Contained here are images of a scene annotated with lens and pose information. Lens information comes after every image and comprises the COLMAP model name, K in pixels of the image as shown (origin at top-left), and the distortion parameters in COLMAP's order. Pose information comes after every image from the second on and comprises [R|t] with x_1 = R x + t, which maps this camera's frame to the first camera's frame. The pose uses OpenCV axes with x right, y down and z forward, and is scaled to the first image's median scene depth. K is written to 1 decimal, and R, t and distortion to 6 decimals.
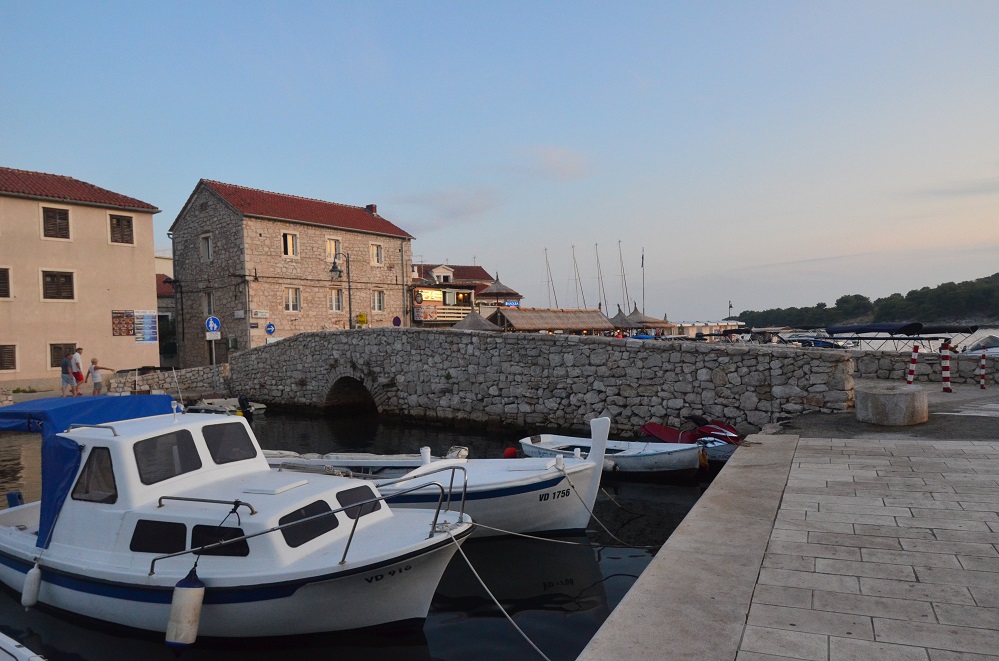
lens RADIAL K [[686.9, 0, 499.8], [0, 686.9, 333.1], [0, 0, 1]] dist [-0.002062, 0.000099]
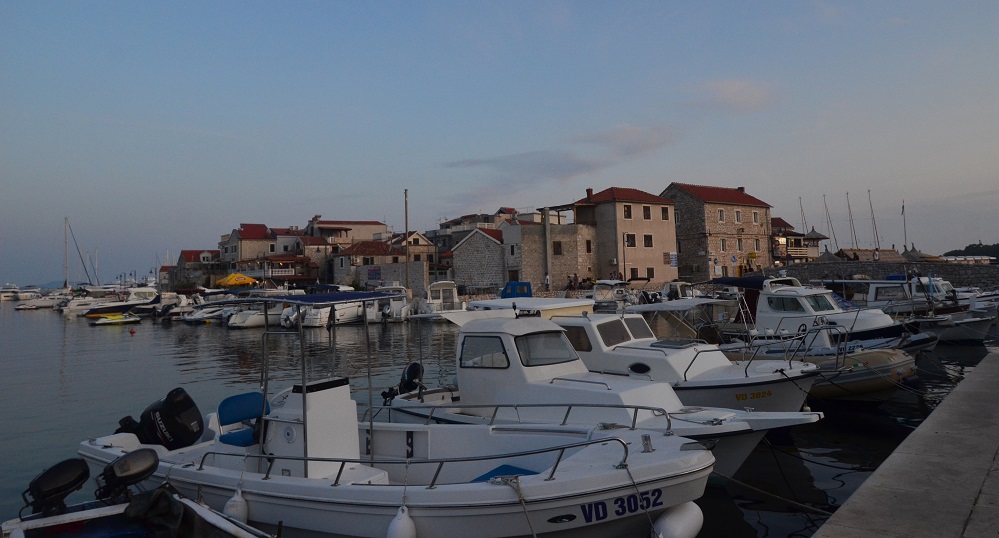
lens RADIAL K [[624.7, 0, 498.5], [0, 624.7, 266.6], [0, 0, 1]] dist [0.004495, 0.001085]
pose [[0.957940, 0.002535, -0.286958, -0.378873], [-0.001501, 0.999992, 0.003822, 0.003174], [0.286965, -0.003231, 0.957936, -0.755508]]
